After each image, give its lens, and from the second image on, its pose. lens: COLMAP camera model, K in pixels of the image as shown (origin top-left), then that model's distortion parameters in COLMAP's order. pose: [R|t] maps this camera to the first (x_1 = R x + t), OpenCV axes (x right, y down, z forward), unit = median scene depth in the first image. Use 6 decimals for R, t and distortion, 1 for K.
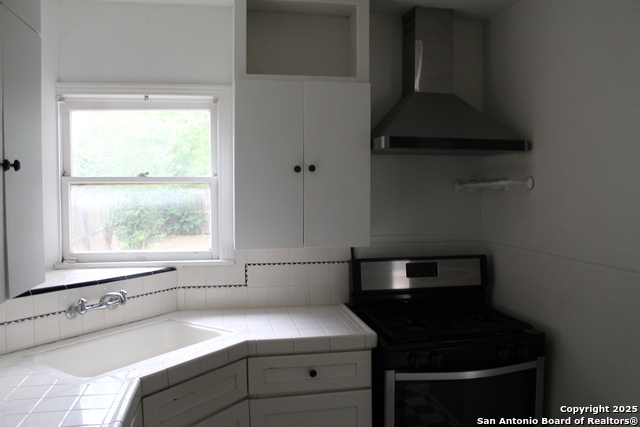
lens RADIAL K [[551.8, 0, 320.0], [0, 551.8, 213.5], [0, 0, 1]] dist [-0.102142, 0.005978]
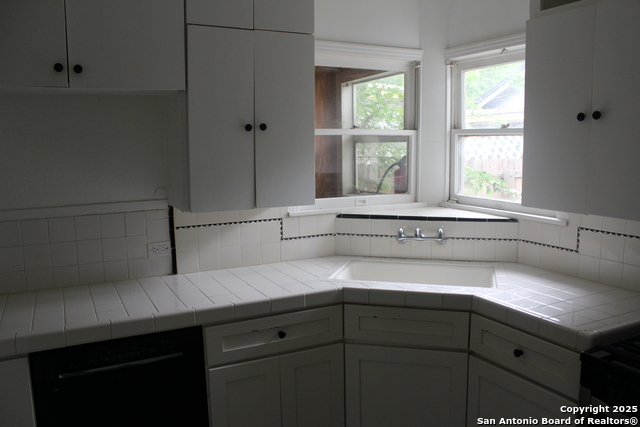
lens RADIAL K [[551.8, 0, 320.0], [0, 551.8, 213.5], [0, 0, 1]] dist [-0.102142, 0.005978]
pose [[0.261074, 0.125432, -0.957135, 0.616758], [-0.033095, 0.992102, 0.120988, -0.021095], [0.964751, 0.000090, 0.263164, 0.407902]]
